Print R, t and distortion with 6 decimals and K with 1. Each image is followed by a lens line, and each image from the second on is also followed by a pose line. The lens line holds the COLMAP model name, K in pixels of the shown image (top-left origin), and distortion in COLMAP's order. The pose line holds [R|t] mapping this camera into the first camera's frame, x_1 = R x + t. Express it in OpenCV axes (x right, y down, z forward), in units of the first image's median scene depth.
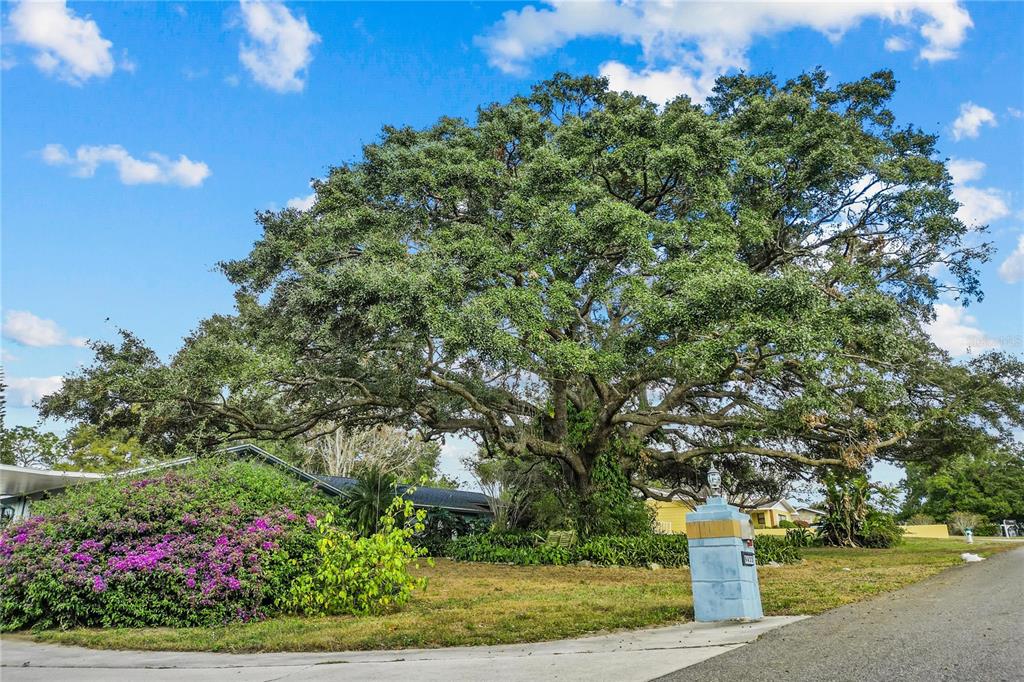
lens RADIAL K [[689.6, 0, 512.0], [0, 689.6, 341.0], [0, 0, 1]] dist [0.048536, -0.002661]
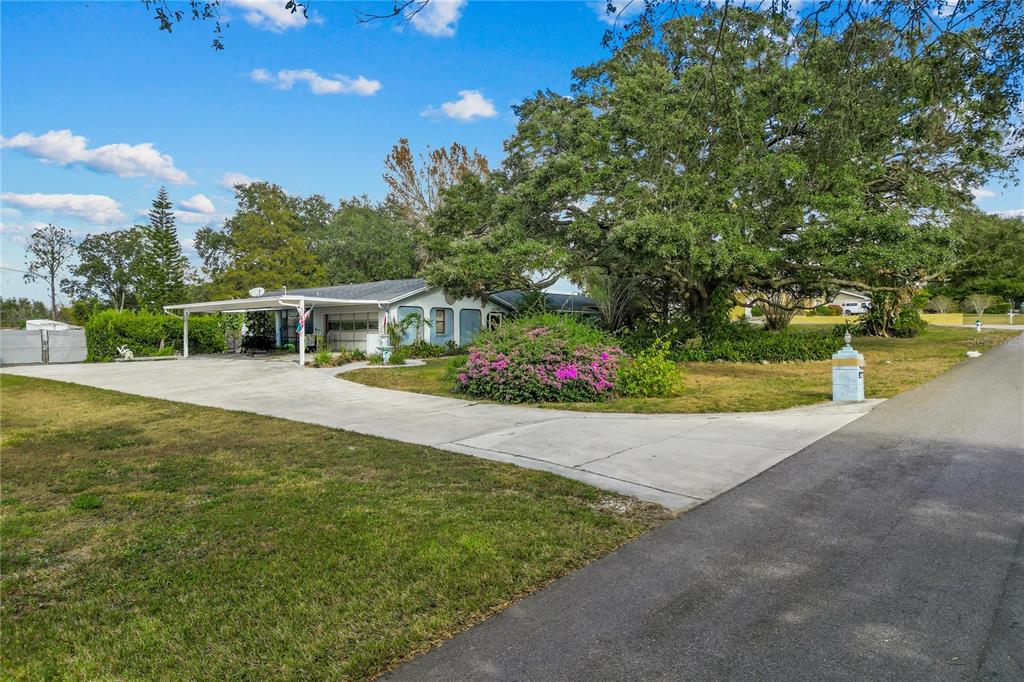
lens RADIAL K [[689.6, 0, 512.0], [0, 689.6, 341.0], [0, 0, 1]] dist [0.048536, -0.002661]
pose [[0.999428, -0.006594, -0.033169, -0.313568], [0.016784, 0.948202, 0.317223, -0.230407], [0.029359, -0.317599, 0.947771, -0.493152]]
